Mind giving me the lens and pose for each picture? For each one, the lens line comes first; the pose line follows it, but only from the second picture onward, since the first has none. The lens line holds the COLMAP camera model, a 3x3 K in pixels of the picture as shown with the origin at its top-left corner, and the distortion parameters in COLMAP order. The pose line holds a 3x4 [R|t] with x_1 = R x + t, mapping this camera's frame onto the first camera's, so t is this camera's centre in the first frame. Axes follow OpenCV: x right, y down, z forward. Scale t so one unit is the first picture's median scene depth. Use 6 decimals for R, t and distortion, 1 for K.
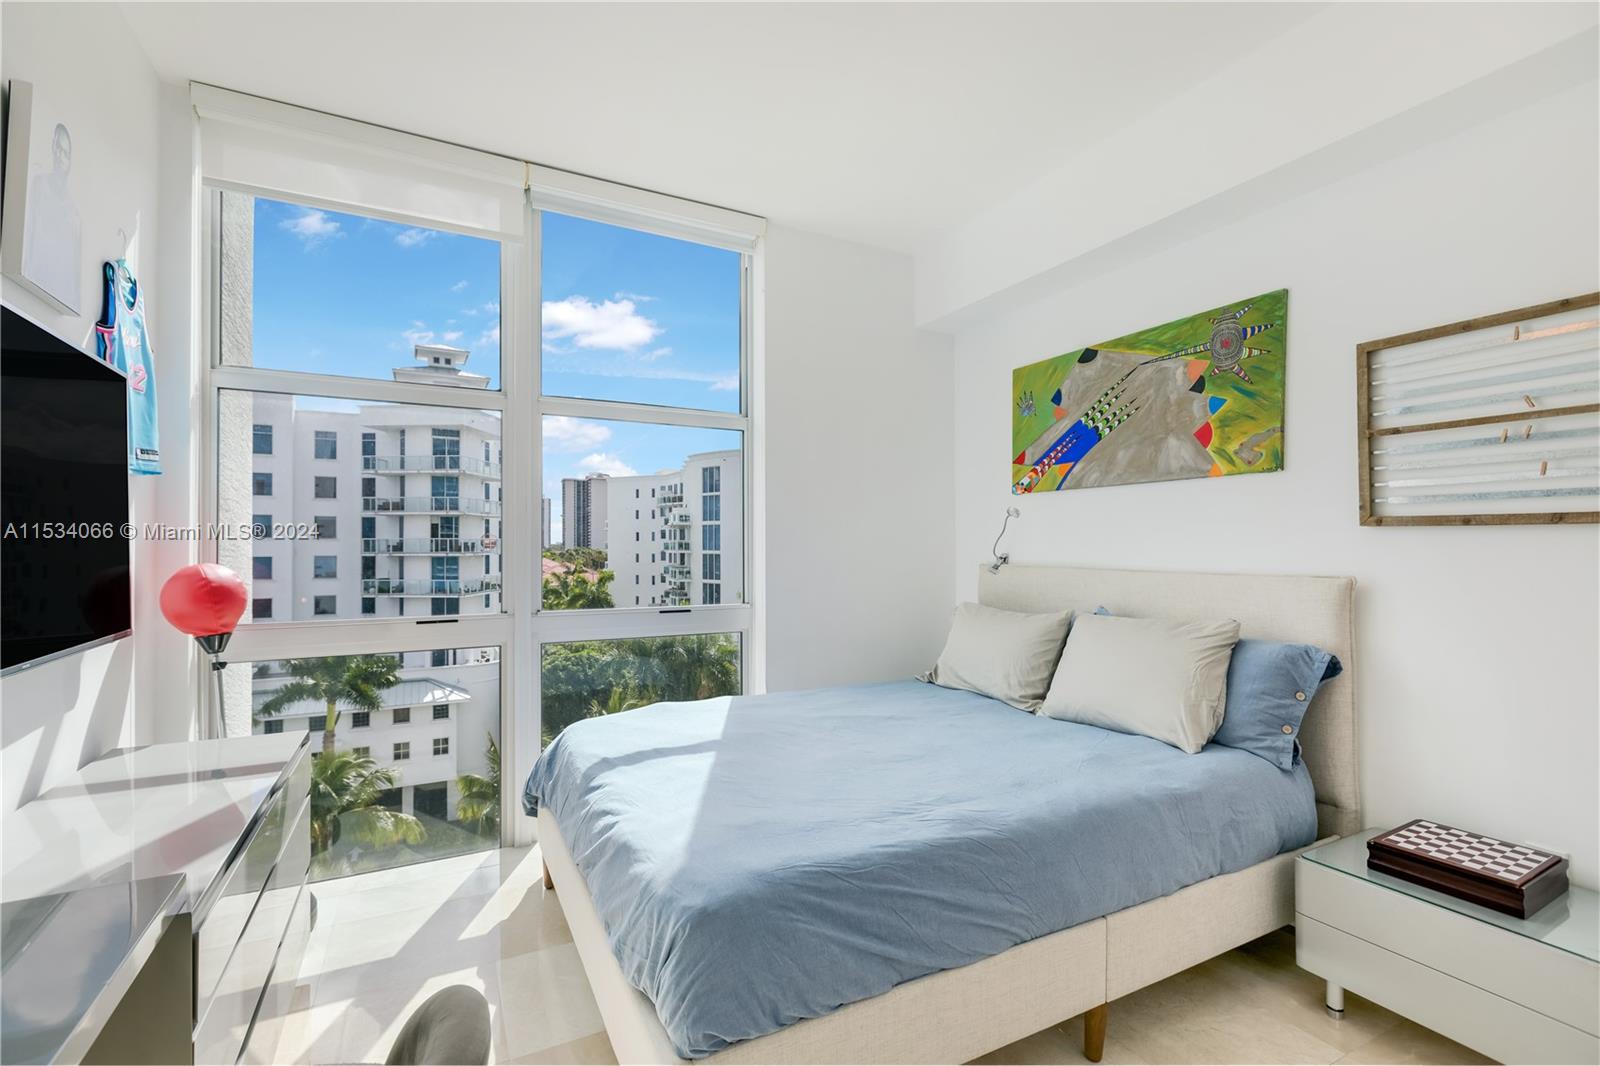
lens RADIAL K [[713.4, 0, 800.0], [0, 713.4, 533.0], [0, 0, 1]] dist [0.001136, 0.000066]
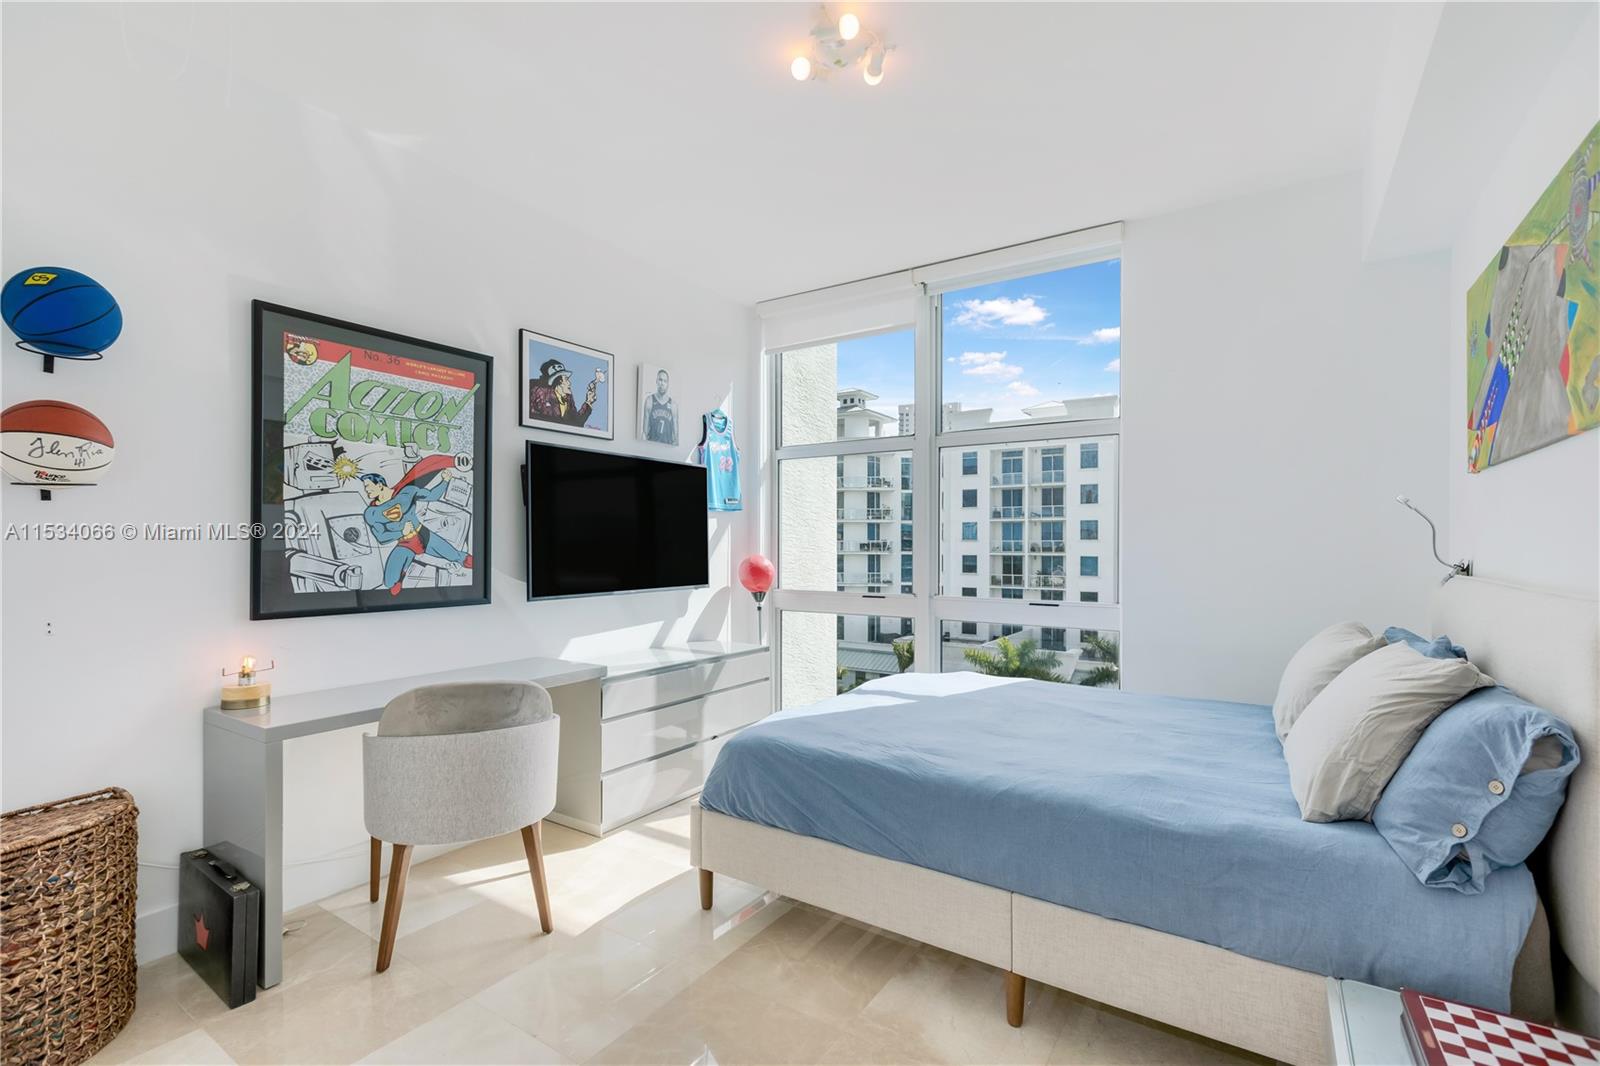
lens RADIAL K [[723.0, 0, 787.6], [0, 723.0, 538.1], [0, 0, 1]] dist [0.002731, -0.000628]
pose [[0.477191, -0.008535, -0.878758, 0.991220], [0.009560, 0.999944, -0.004521, 0.006801], [0.878748, -0.006244, 0.477246, 0.155313]]
